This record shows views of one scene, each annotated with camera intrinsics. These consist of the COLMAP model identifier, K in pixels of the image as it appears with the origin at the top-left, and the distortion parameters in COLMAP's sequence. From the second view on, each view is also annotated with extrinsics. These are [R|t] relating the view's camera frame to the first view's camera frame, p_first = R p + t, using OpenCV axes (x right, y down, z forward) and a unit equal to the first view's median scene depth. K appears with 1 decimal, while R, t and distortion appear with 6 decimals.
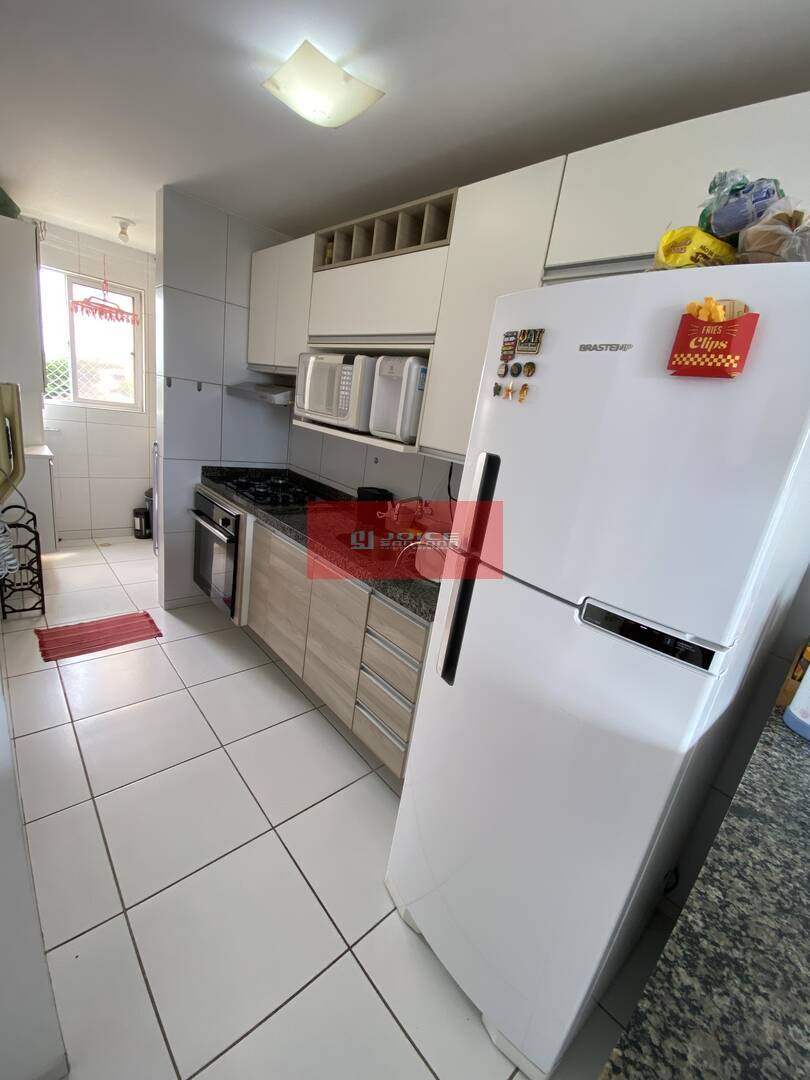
lens RADIAL K [[435.2, 0, 405.0], [0, 435.2, 540.0], [0, 0, 1]] dist [0.001764, -0.014135]
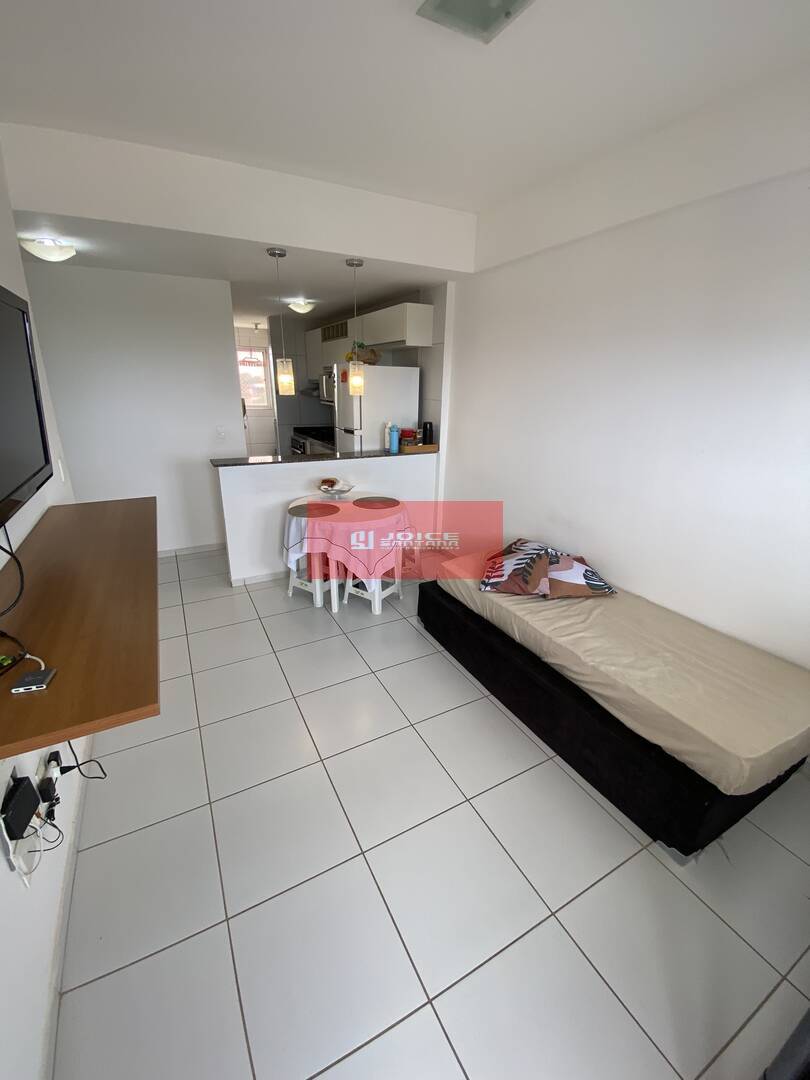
lens RADIAL K [[440.1, 0, 402.0], [0, 440.1, 545.2], [0, 0, 1]] dist [0.014594, -0.017617]
pose [[0.957921, -0.035228, -0.284862, 1.188497], [0.047480, 0.998215, 0.036218, 0.647348], [0.283078, -0.048219, 0.957884, -1.802984]]
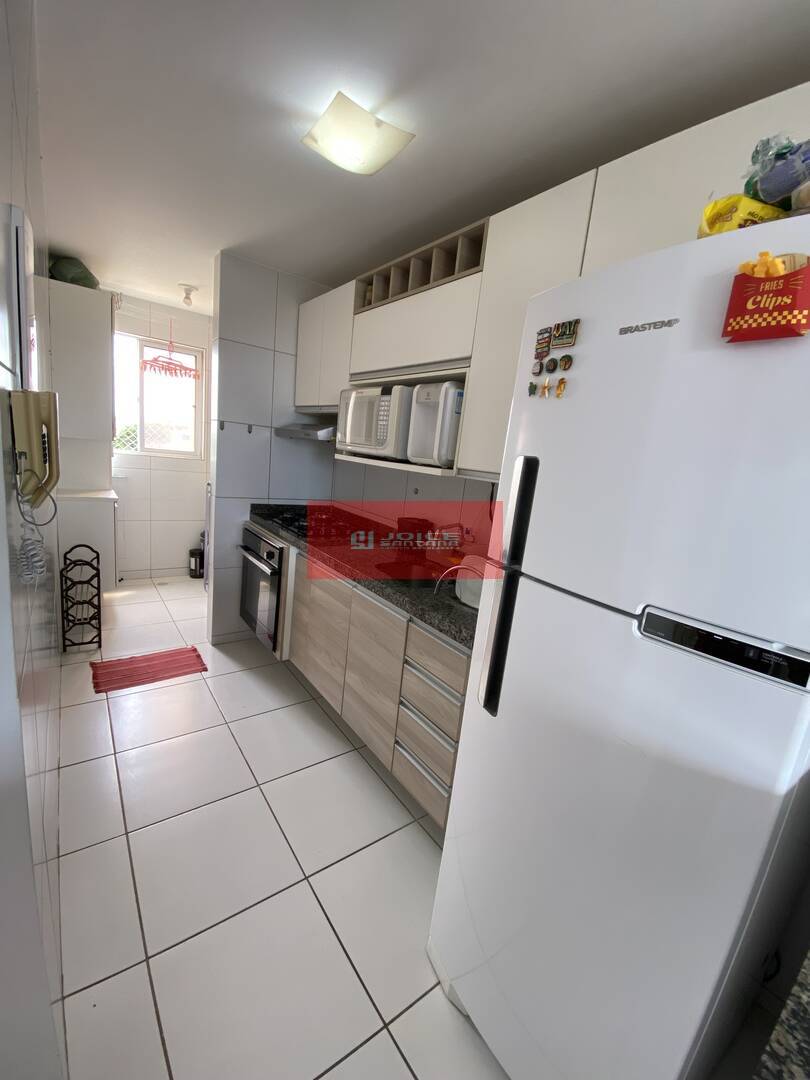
lens RADIAL K [[435.2, 0, 405.0], [0, 435.2, 540.0], [0, 0, 1]] dist [0.001764, -0.014135]
pose [[0.993925, -0.019155, -0.108376, 0.017442], [0.008057, 0.994759, -0.101931, 0.039649], [0.109760, 0.100438, 0.988870, 0.035887]]
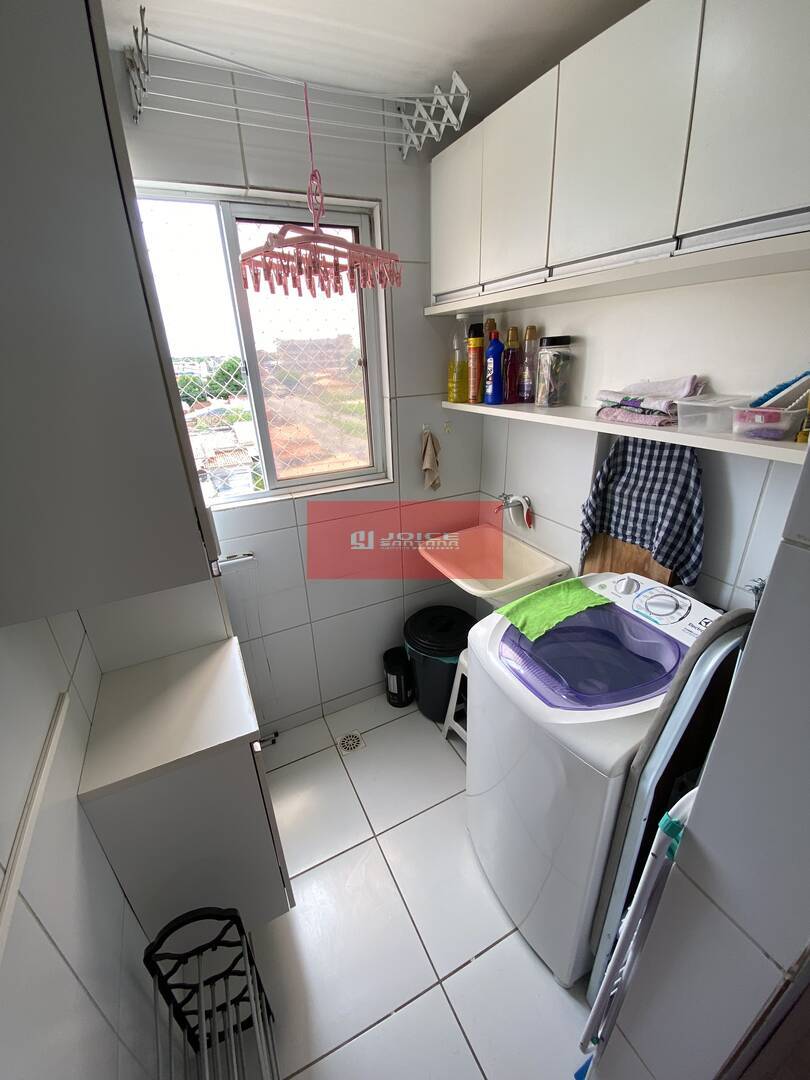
lens RADIAL K [[440.1, 0, 402.0], [0, 440.1, 545.2], [0, 0, 1]] dist [0.014594, -0.017617]
pose [[0.928038, -0.043943, -0.369883, -0.922919], [0.087170, 0.991064, 0.100968, -0.610411], [0.362141, -0.125944, 0.923576, 1.216996]]
